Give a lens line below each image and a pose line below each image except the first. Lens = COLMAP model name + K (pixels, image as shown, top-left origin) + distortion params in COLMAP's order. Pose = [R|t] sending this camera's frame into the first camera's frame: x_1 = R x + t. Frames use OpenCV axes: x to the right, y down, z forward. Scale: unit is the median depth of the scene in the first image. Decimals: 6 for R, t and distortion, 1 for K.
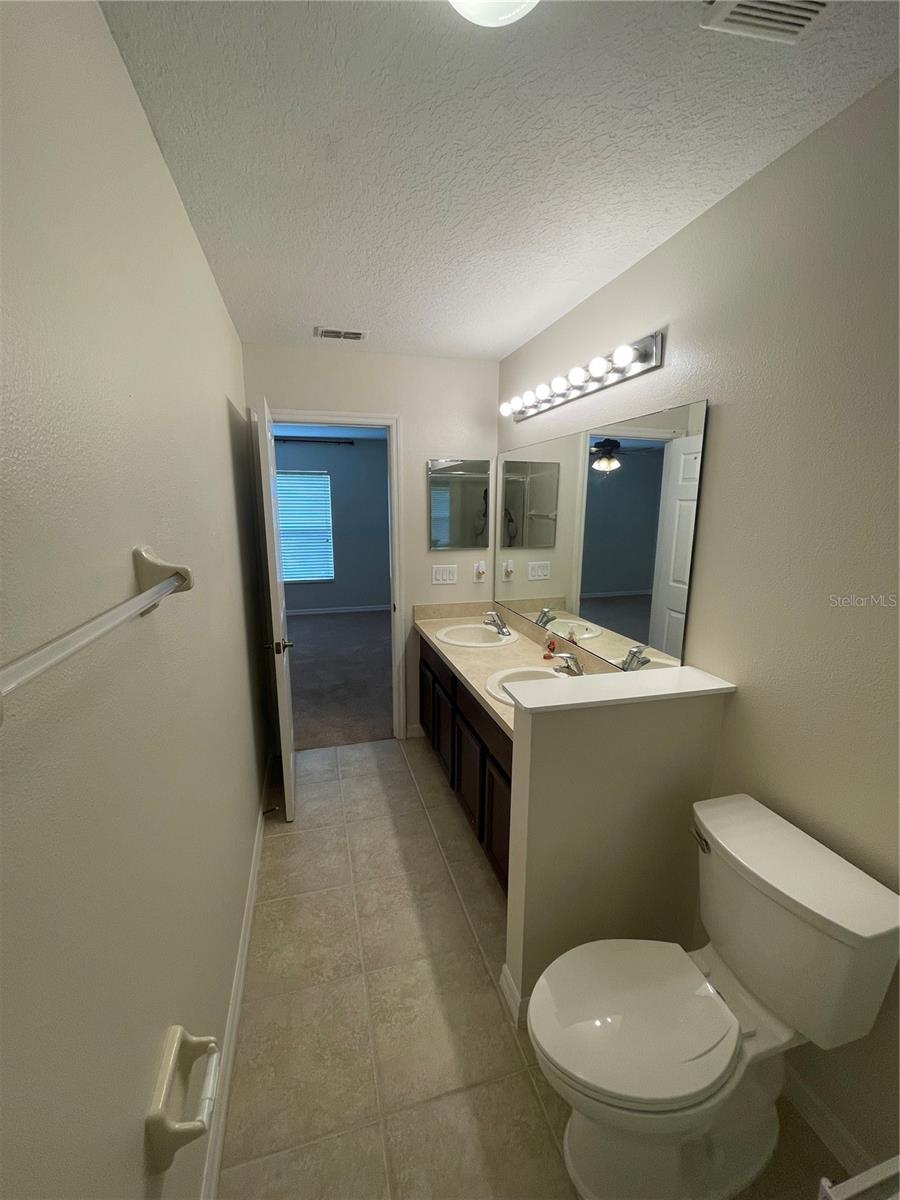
lens RADIAL K [[478.0, 0, 446.8], [0, 478.0, 599.4], [0, 0, 1]] dist [-0.000176, -0.000084]
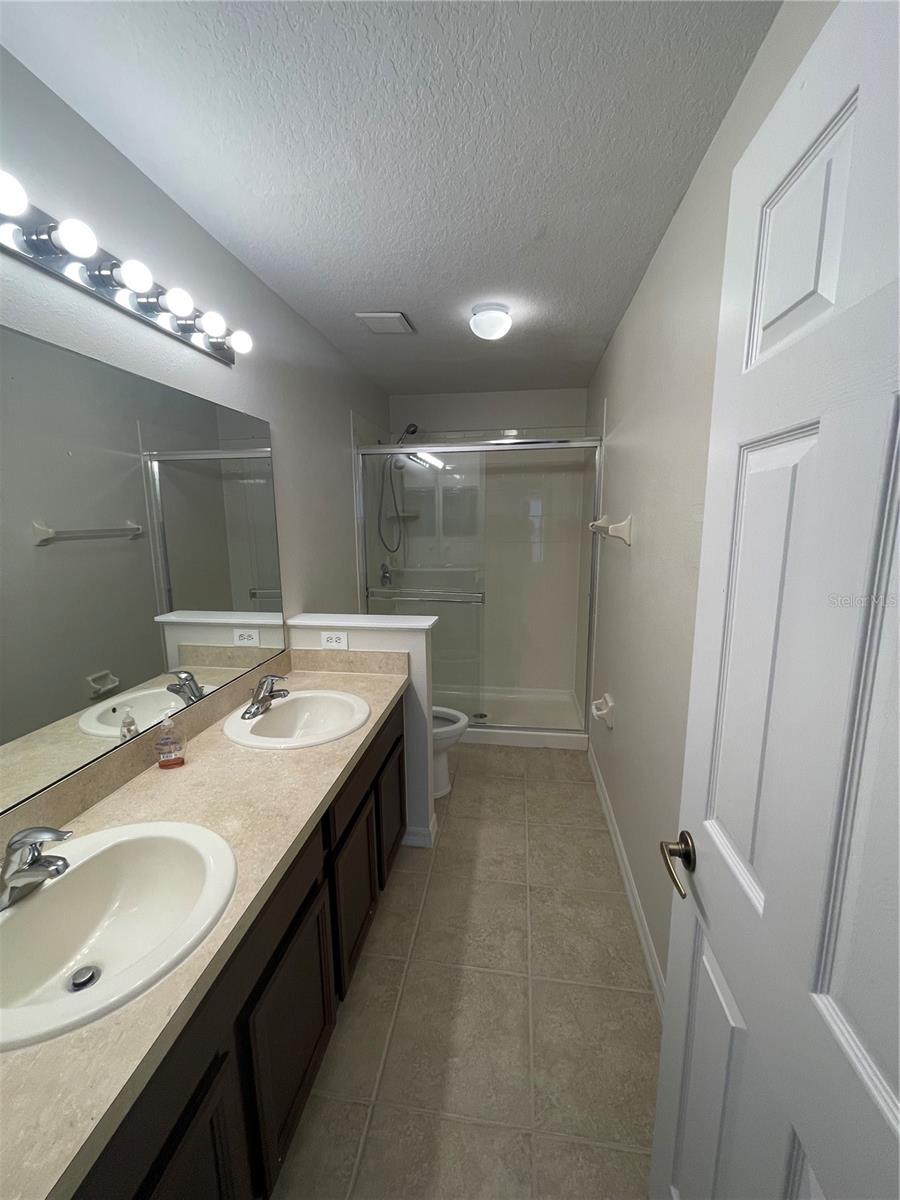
lens RADIAL K [[478.0, 0, 447.7], [0, 478.0, 595.5], [0, 0, 1]] dist [-0.000176, -0.000084]
pose [[-0.908619, -0.064723, 0.412580, -0.348391], [0.087621, 0.936385, 0.339862, -0.263201], [-0.408330, 0.344956, -0.845146, 1.467624]]
